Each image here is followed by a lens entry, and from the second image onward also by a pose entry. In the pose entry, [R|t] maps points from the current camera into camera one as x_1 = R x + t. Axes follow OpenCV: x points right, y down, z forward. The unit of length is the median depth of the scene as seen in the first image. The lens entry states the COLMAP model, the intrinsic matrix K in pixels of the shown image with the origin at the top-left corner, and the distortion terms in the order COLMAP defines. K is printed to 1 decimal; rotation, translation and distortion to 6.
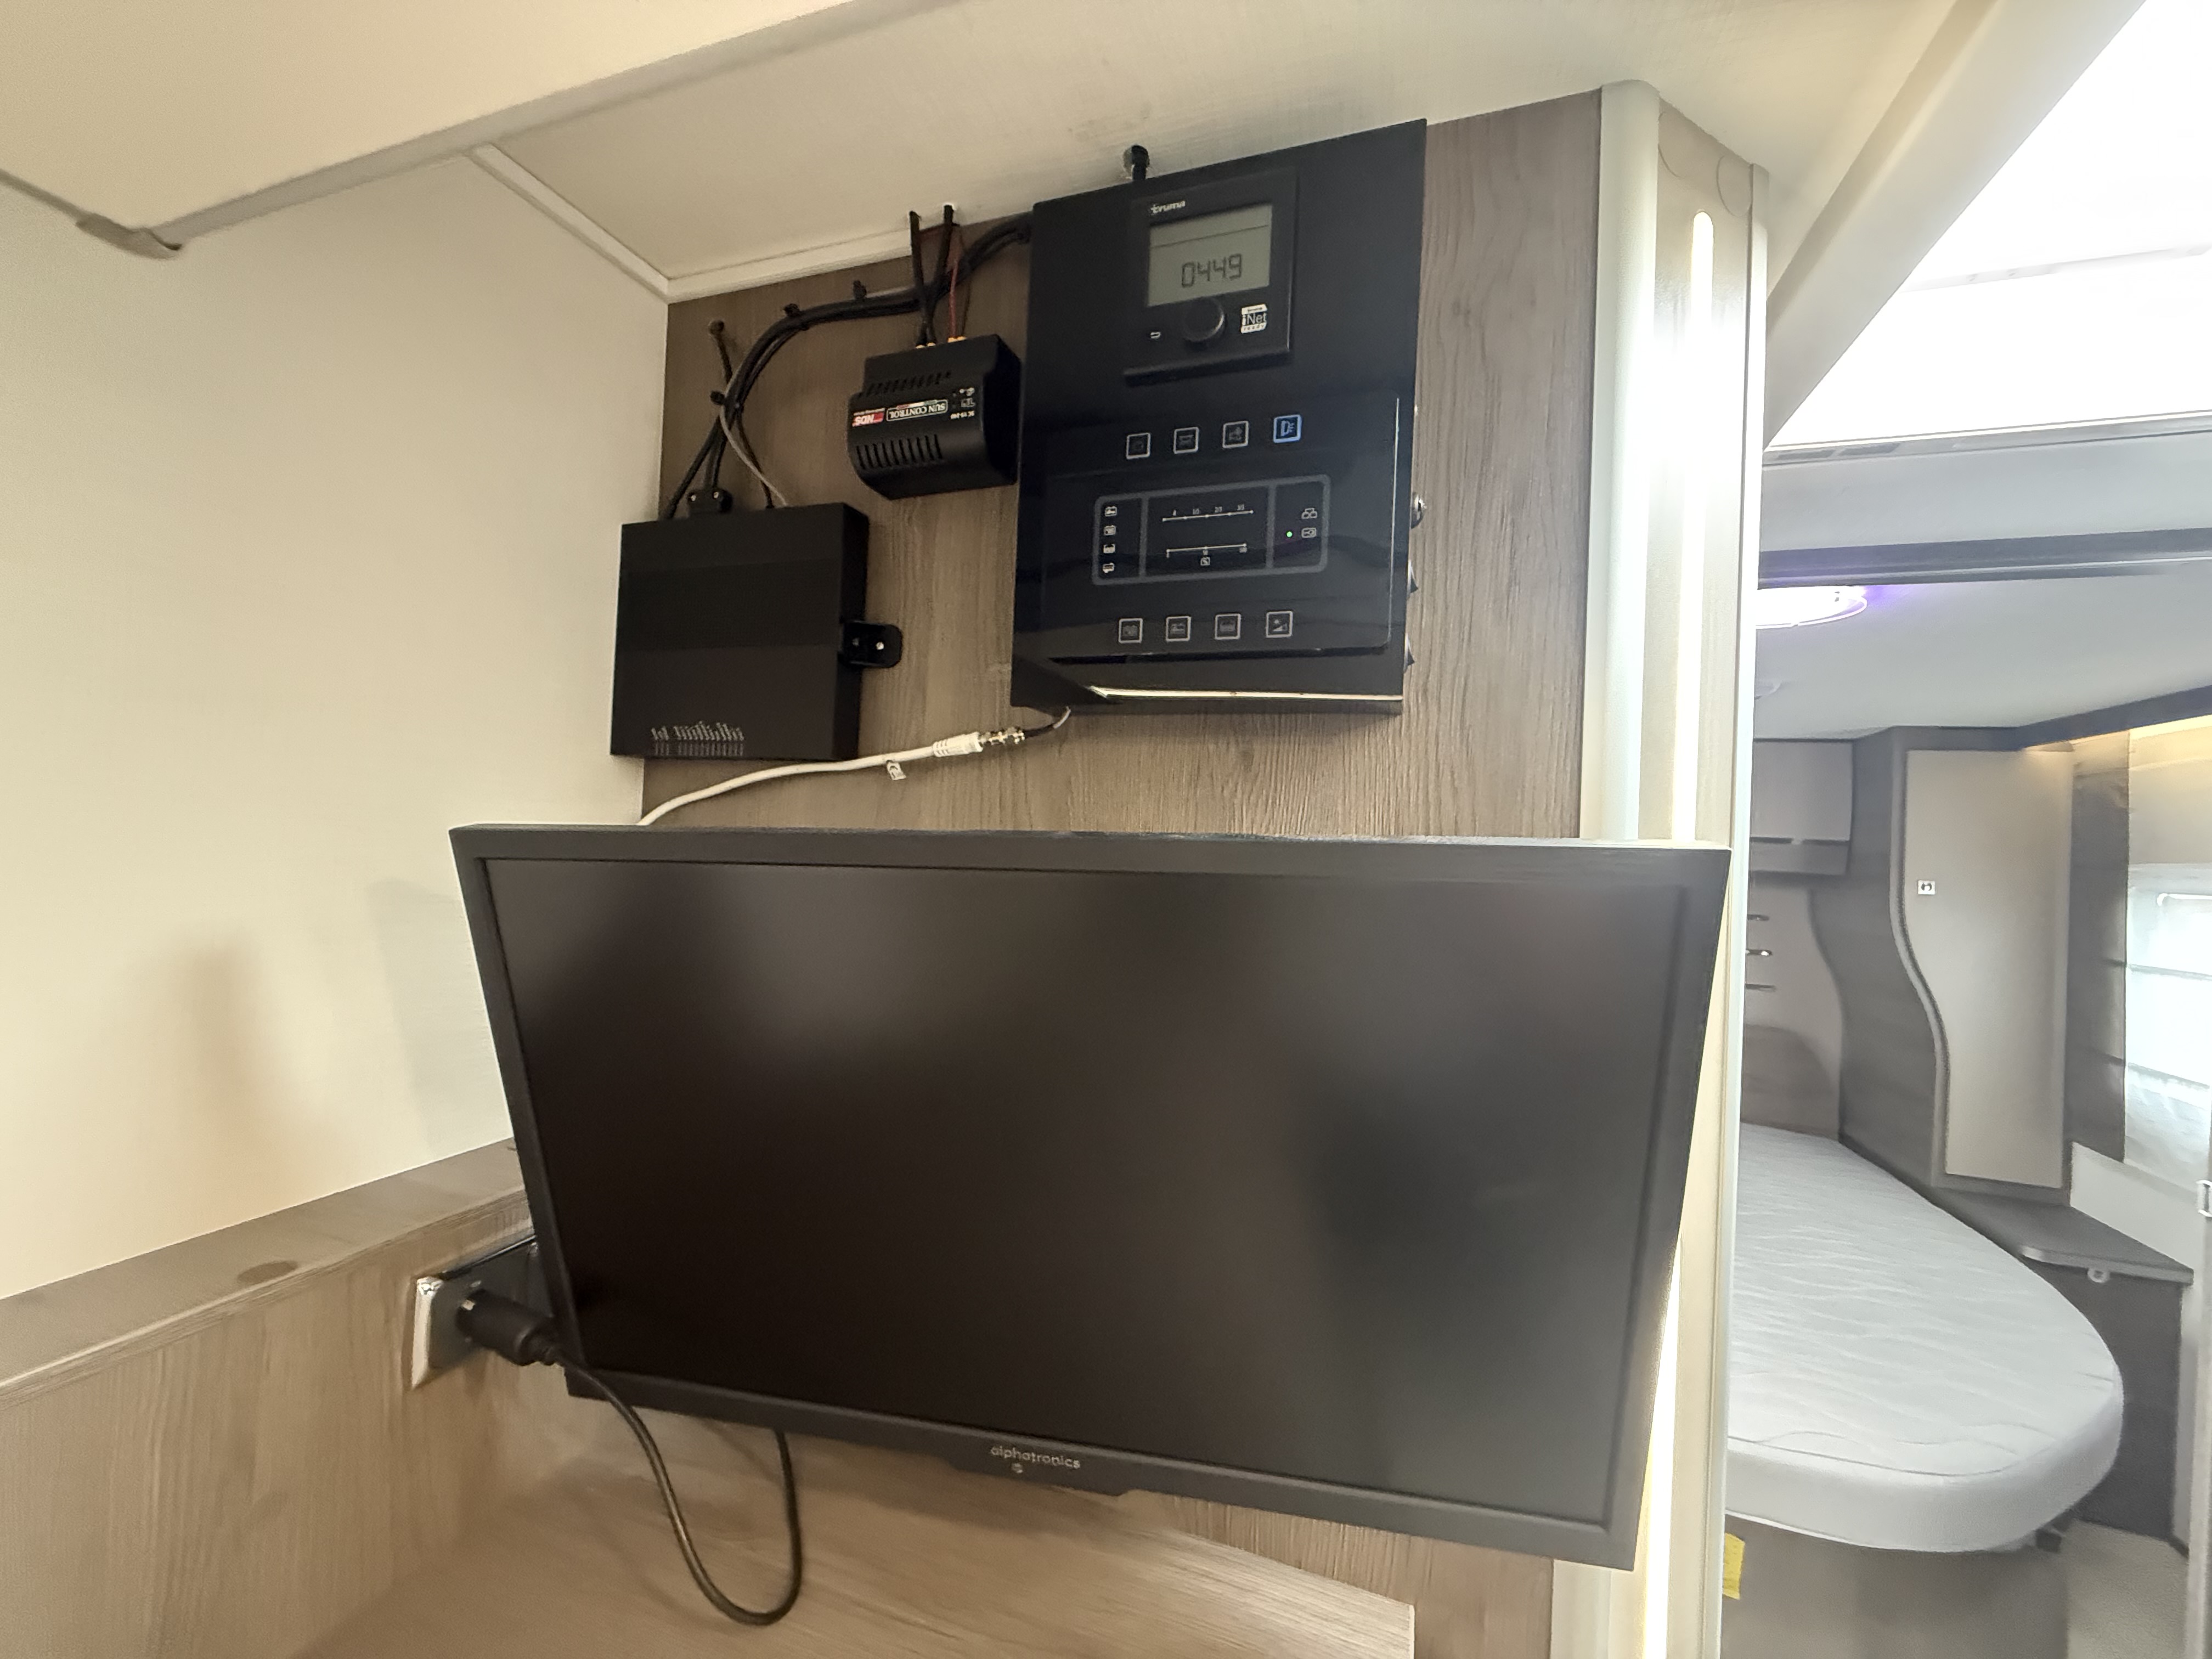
lens RADIAL K [[887.2, 0, 1097.3], [0, 887.2, 830.4], [0, 0, 1]] dist [-0.001186, 0.000387]
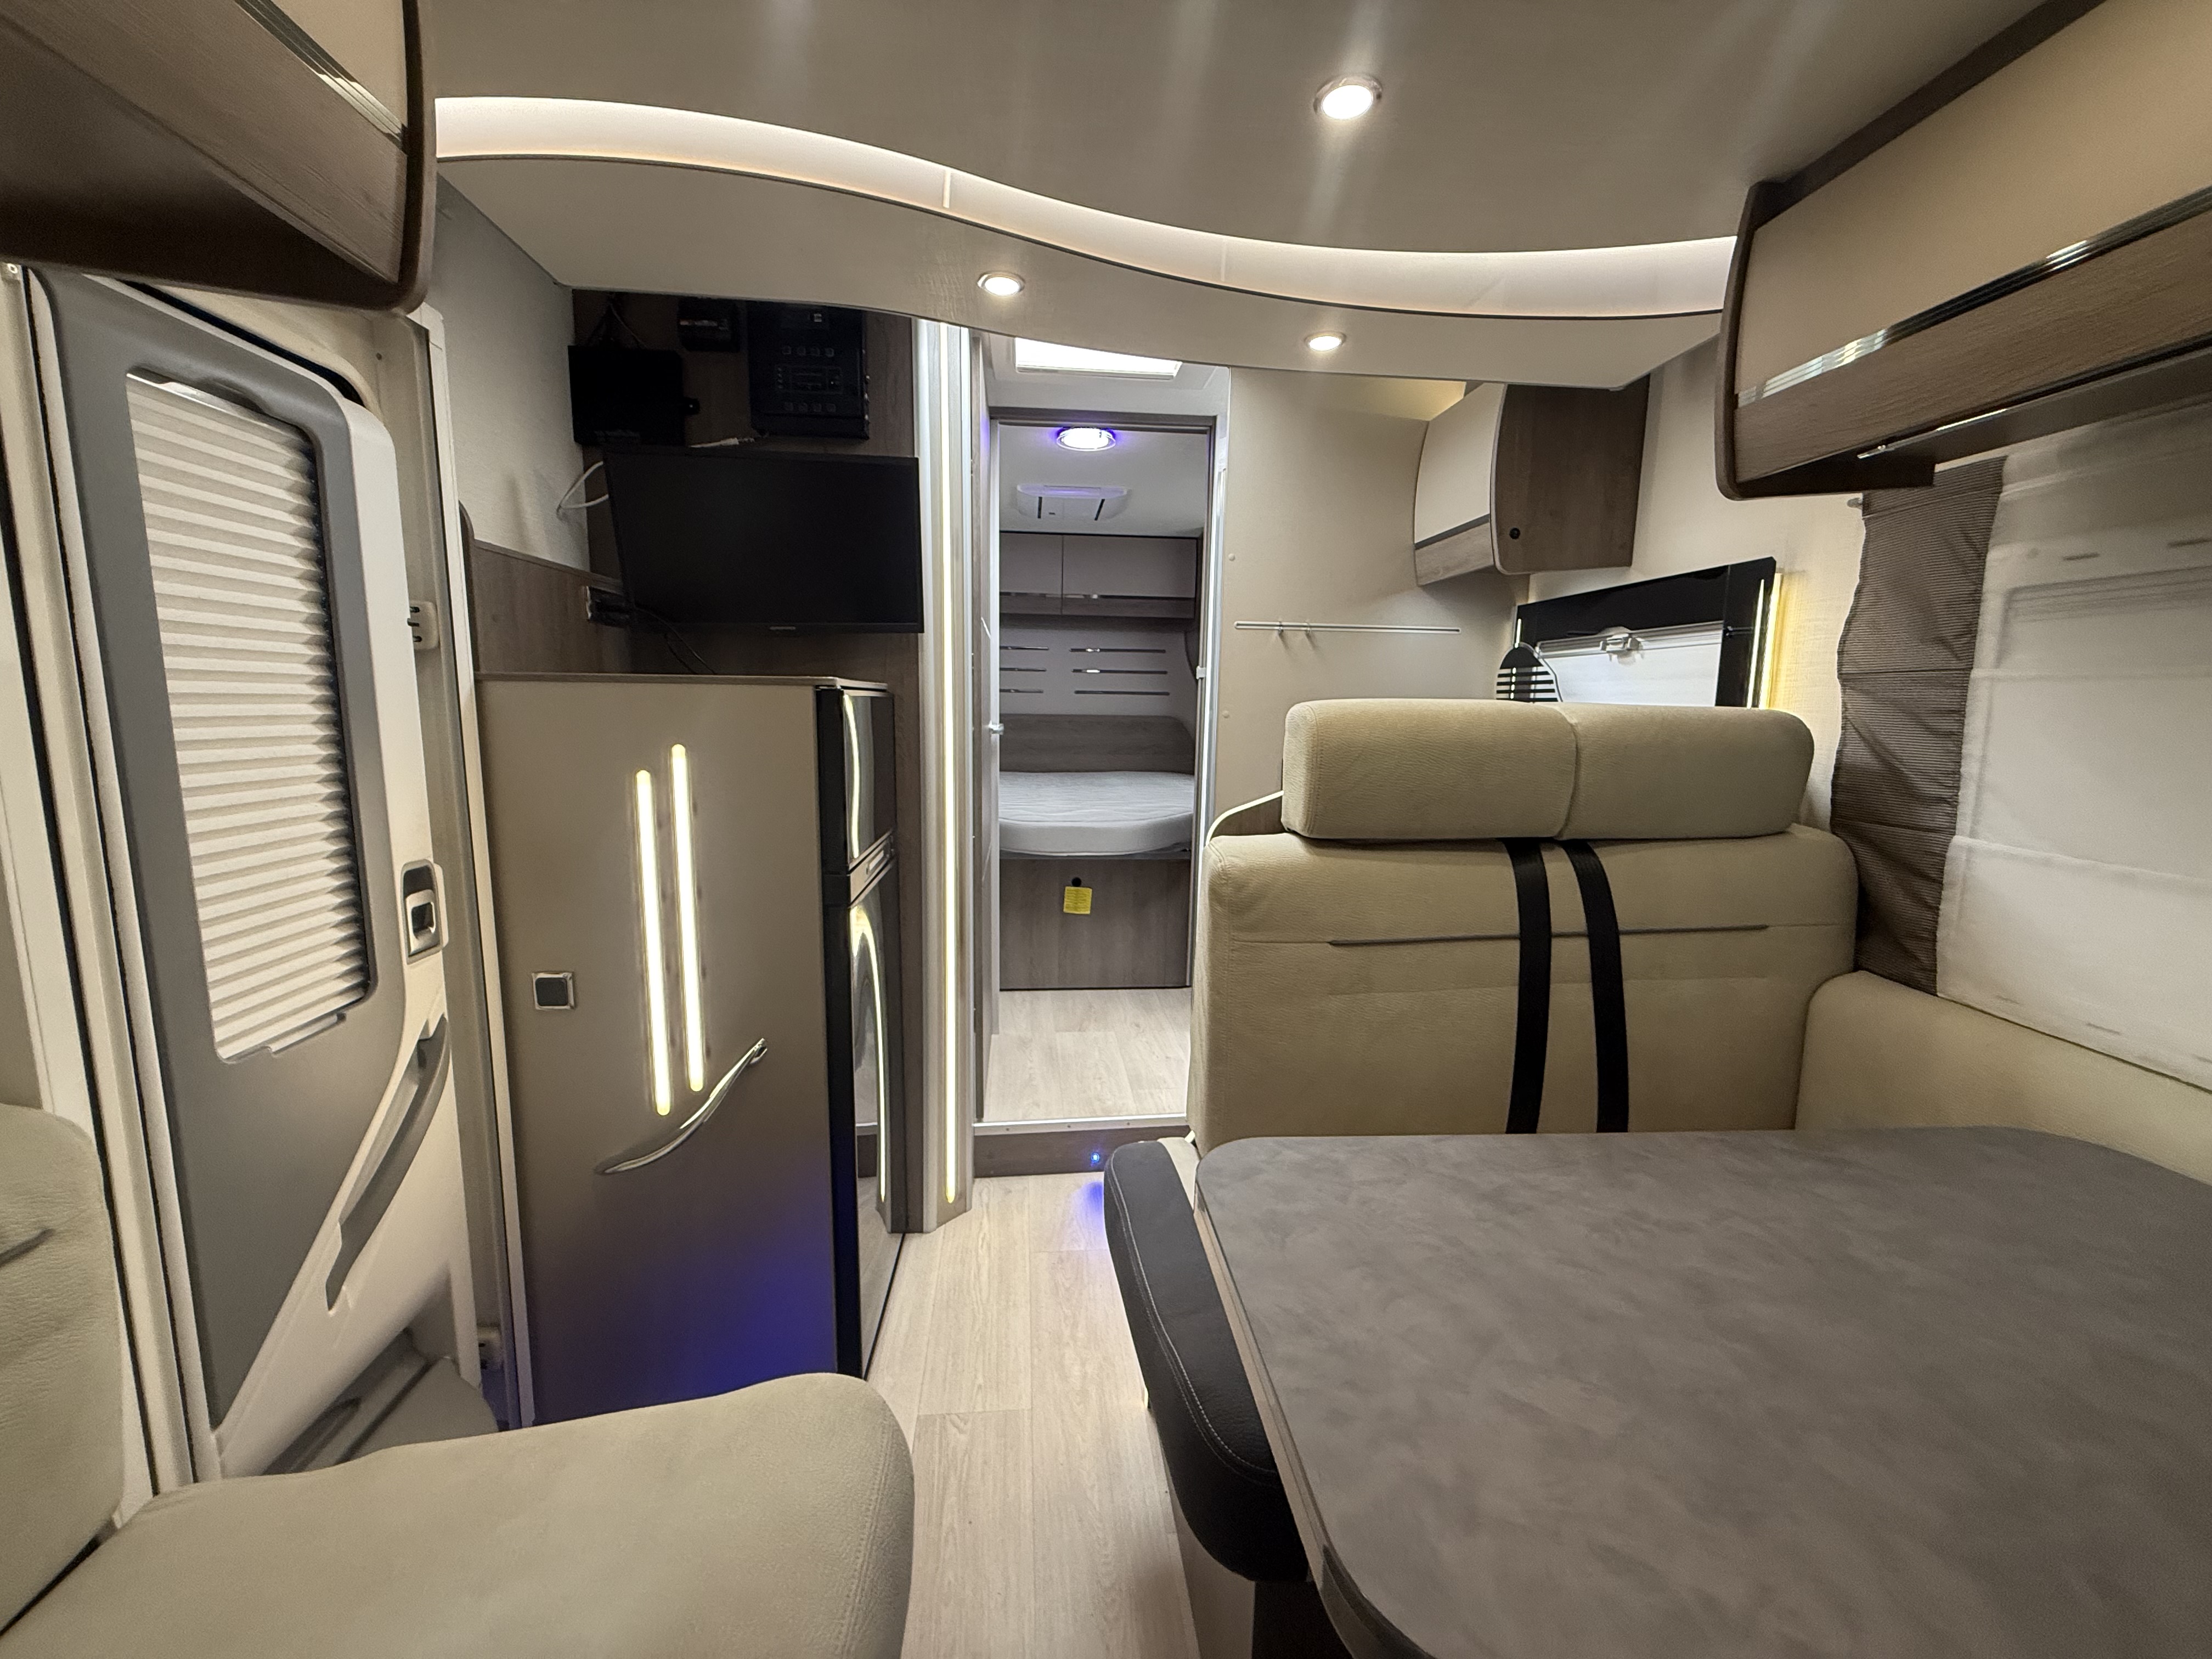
lens RADIAL K [[887.2, 0, 1097.3], [0, 887.2, 830.4], [0, 0, 1]] dist [-0.001186, 0.000387]
pose [[0.906436, -0.091920, 0.412220, -0.110798], [0.023494, 0.985491, 0.168093, 0.210618], [-0.421690, -0.142681, 0.895444, -0.703373]]
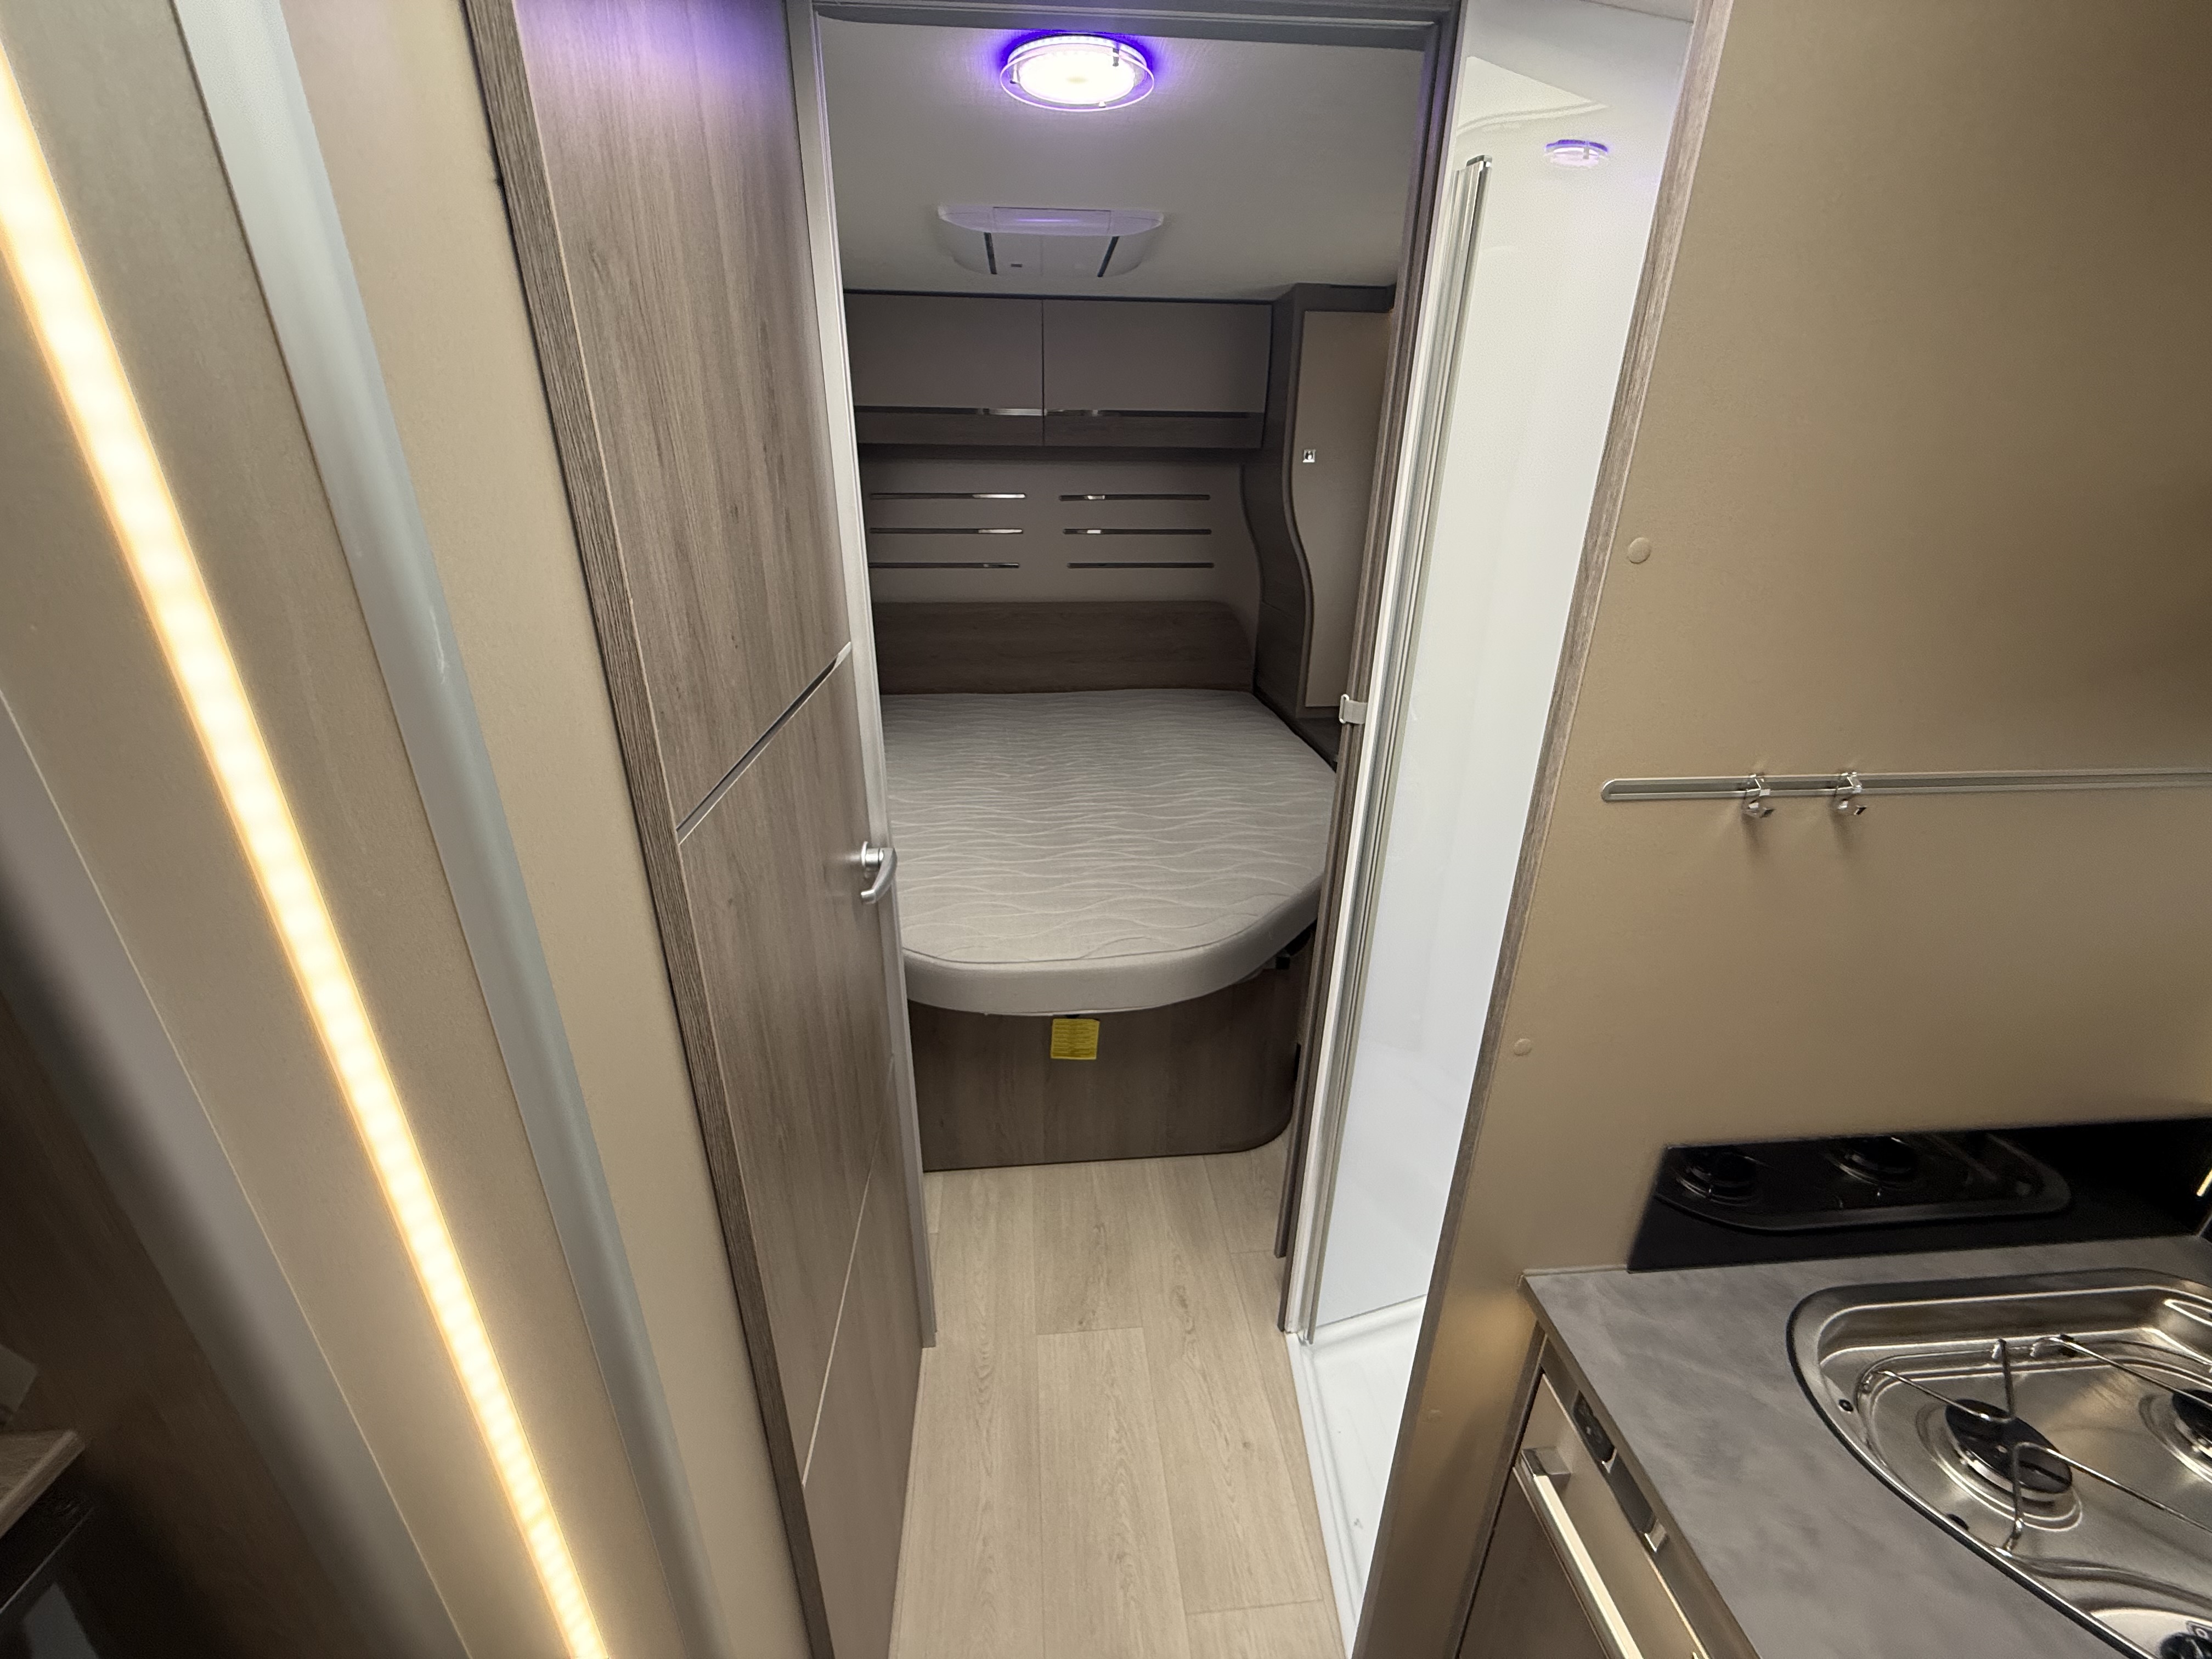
lens RADIAL K [[887.2, 0, 1097.3], [0, 887.2, 830.4], [0, 0, 1]] dist [-0.001186, 0.000387]
pose [[0.906569, -0.199507, 0.371926, 0.232135], [0.031121, 0.910423, 0.412507, 0.028831], [-0.420908, -0.362392, 0.831570, 0.041130]]
